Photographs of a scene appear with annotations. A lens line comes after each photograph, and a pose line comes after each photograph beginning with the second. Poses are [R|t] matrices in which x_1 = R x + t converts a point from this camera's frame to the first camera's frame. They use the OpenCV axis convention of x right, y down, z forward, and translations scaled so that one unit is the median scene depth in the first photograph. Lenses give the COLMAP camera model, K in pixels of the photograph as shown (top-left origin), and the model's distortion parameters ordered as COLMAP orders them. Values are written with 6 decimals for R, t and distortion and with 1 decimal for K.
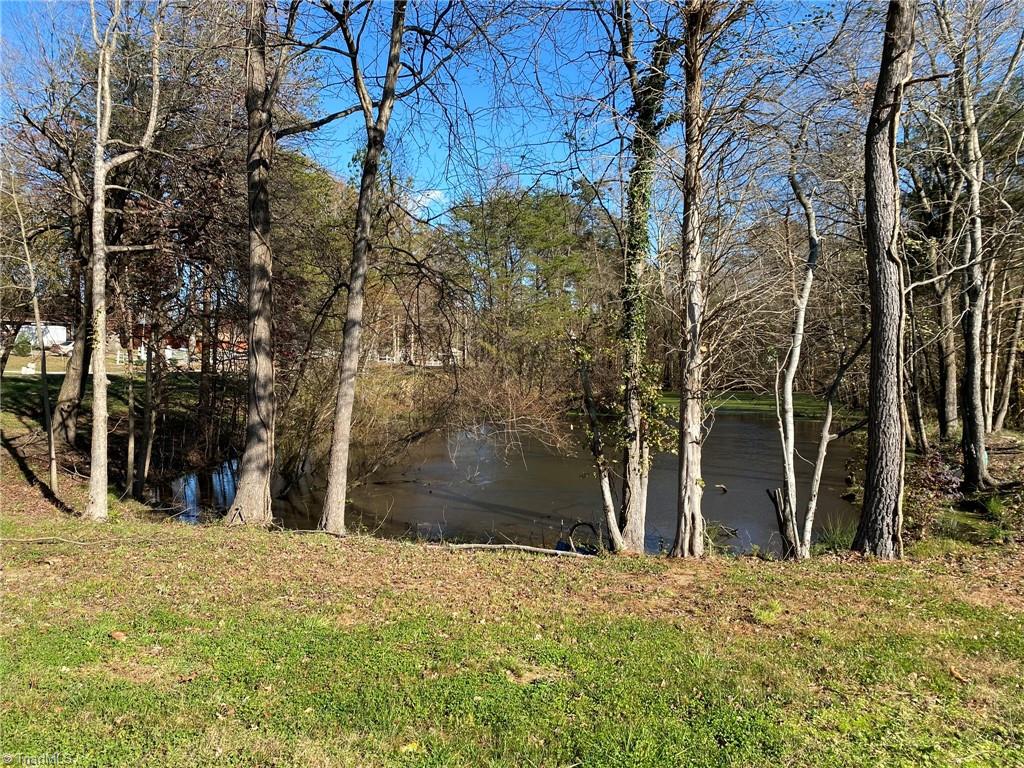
lens RADIAL K [[803.7, 0, 512.0], [0, 803.7, 384.0], [0, 0, 1]] dist [-0.000030, -0.004921]
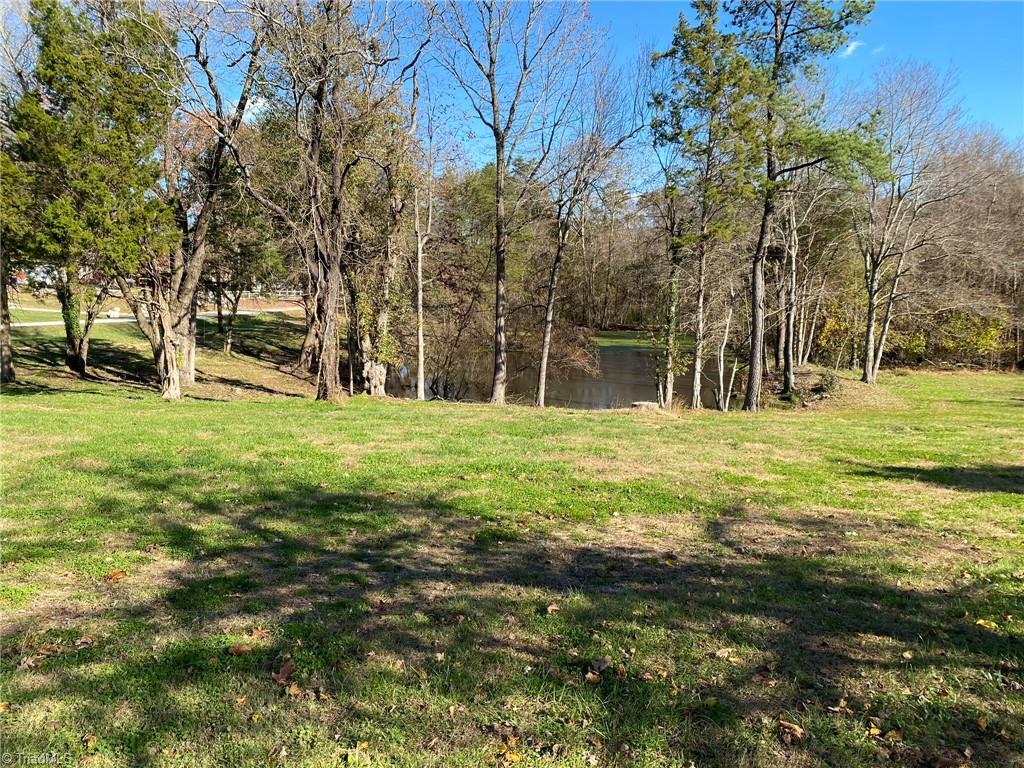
lens RADIAL K [[803.7, 0, 512.0], [0, 803.7, 384.0], [0, 0, 1]] dist [-0.000030, -0.004921]
pose [[0.986184, -0.002790, 0.165629, -0.785333], [-0.012980, 0.995483, 0.094053, -0.130218], [-0.165143, -0.094903, 0.981693, -1.521329]]
